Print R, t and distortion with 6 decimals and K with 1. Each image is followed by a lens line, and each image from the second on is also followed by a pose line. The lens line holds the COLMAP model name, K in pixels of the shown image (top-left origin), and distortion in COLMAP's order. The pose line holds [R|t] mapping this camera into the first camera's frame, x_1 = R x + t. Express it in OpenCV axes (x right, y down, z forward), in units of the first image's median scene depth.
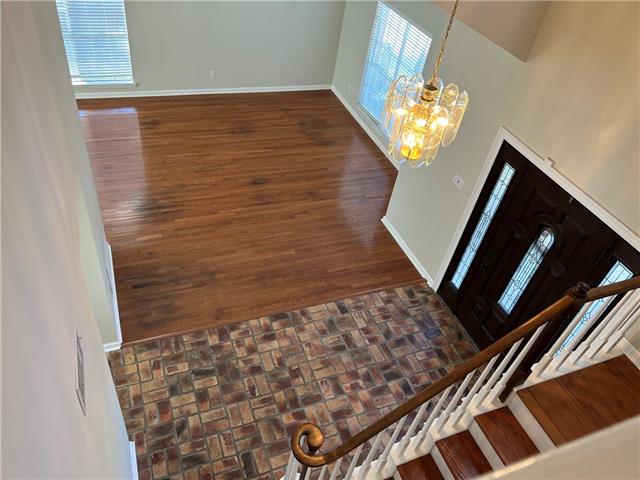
lens RADIAL K [[486.1, 0, 320.6], [0, 486.1, 237.5], [0, 0, 1]] dist [0.062450, -0.067860]
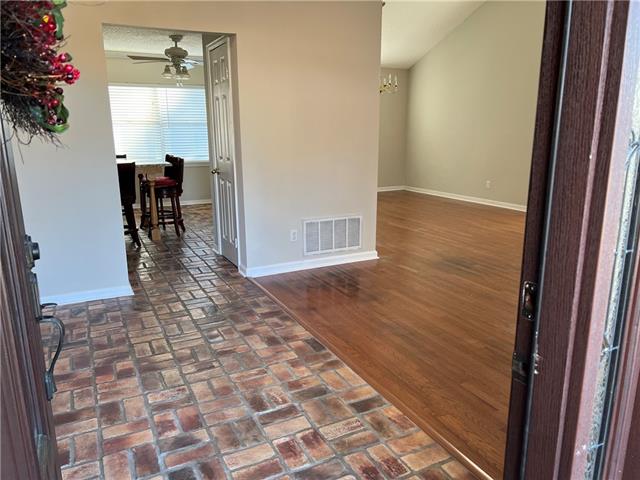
lens RADIAL K [[486.1, 0, 319.0], [0, 486.1, 239.3], [0, 0, 1]] dist [0.062450, -0.067860]
pose [[0.080492, 0.089914, -0.992692, 0.521788], [-0.649787, 0.759945, 0.016146, 0.055327], [0.755843, 0.643738, 0.119594, 0.893447]]
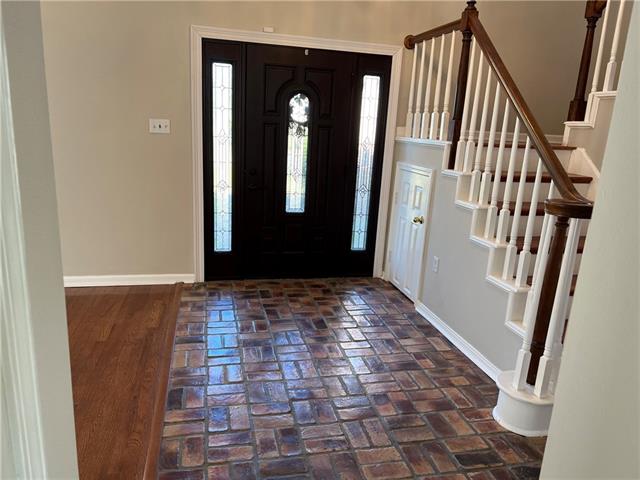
lens RADIAL K [[486.1, 0, 323.1], [0, 486.1, 241.9], [0, 0, 1]] dist [0.062450, -0.067860]
pose [[0.153597, -0.362456, 0.919257, -0.493032], [0.632120, 0.751082, 0.190526, 0.043628], [-0.759495, 0.551817, 0.344480, 0.653661]]
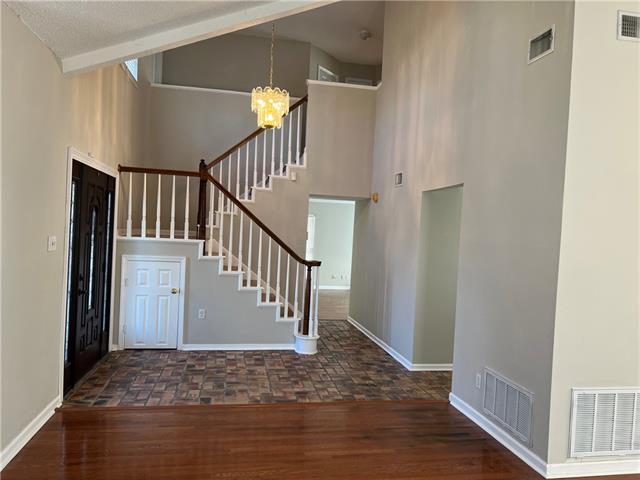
lens RADIAL K [[486.1, 0, 319.8], [0, 486.1, 241.7], [0, 0, 1]] dist [0.062450, -0.067860]
pose [[-0.963963, -0.186614, 0.189608, -0.265549], [-0.005783, 0.727241, 0.686358, -0.663280], [-0.265975, 0.660527, -0.702112, 1.475462]]
